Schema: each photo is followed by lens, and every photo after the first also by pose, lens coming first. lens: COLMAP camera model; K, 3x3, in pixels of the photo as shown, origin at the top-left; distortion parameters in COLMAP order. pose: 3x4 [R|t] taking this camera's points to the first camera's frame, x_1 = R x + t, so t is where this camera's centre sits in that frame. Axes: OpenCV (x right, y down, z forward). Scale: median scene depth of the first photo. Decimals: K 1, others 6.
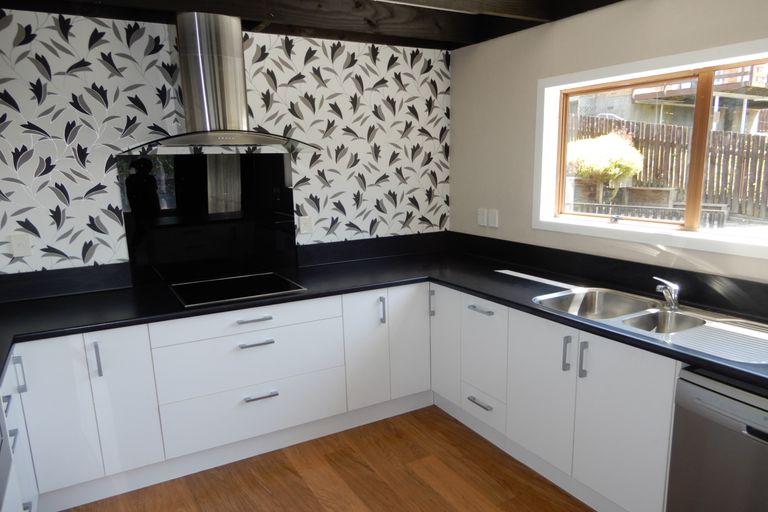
lens RADIAL K [[542.2, 0, 385.9], [0, 542.2, 268.1], [0, 0, 1]] dist [0.011166, -0.005780]
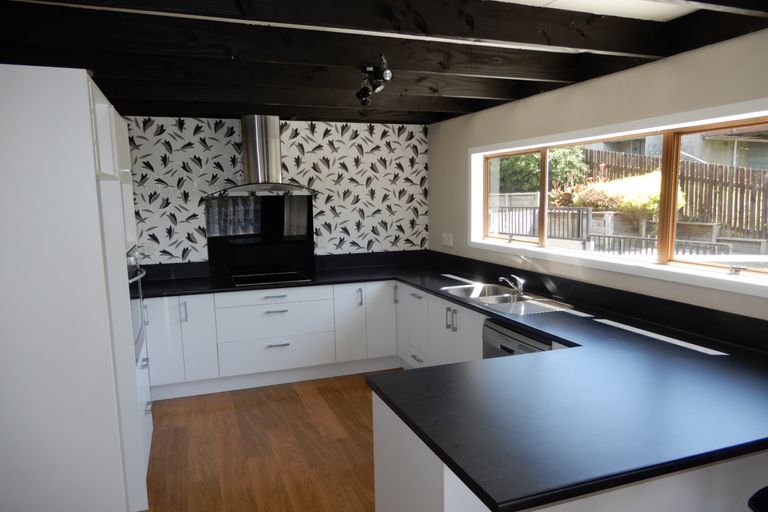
lens RADIAL K [[542.2, 0, 384.4], [0, 542.2, 255.6], [0, 0, 1]] dist [0.011166, -0.005780]
pose [[0.986487, 0.023526, -0.162139, 0.304379], [-0.036517, 0.996314, -0.077616, 0.077450], [0.159715, 0.082488, 0.983711, -0.506507]]
